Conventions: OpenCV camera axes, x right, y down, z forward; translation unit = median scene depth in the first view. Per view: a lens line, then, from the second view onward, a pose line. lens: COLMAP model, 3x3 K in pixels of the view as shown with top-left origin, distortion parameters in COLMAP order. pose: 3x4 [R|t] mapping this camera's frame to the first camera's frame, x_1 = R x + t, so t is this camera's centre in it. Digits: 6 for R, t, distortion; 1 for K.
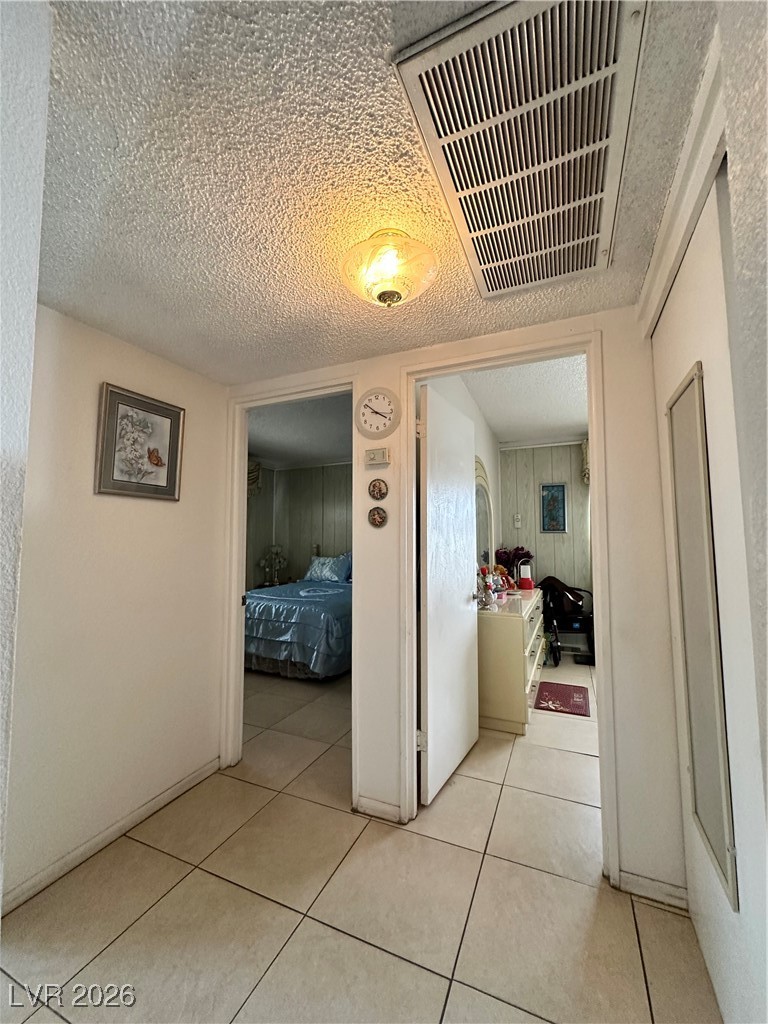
lens RADIAL K [[406.9, 0, 384.0], [0, 406.9, 512.0], [0, 0, 1]] dist [-0.005803, 0.000434]
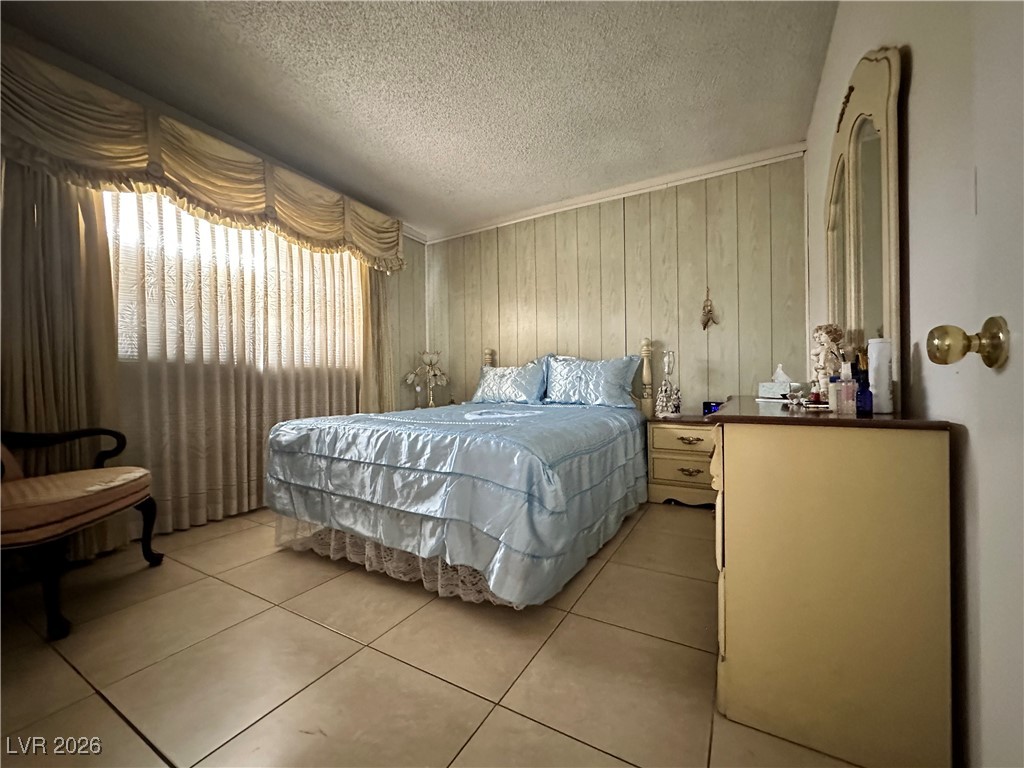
lens RADIAL K [[406.9, 0, 512.0], [0, 406.9, 384.0], [0, 0, 1]] dist [-0.005803, 0.000434]
pose [[0.994933, -0.012453, -0.099767, -0.108602], [0.019717, 0.997198, 0.072166, 0.144958], [0.098588, -0.073767, 0.992390, 0.573286]]
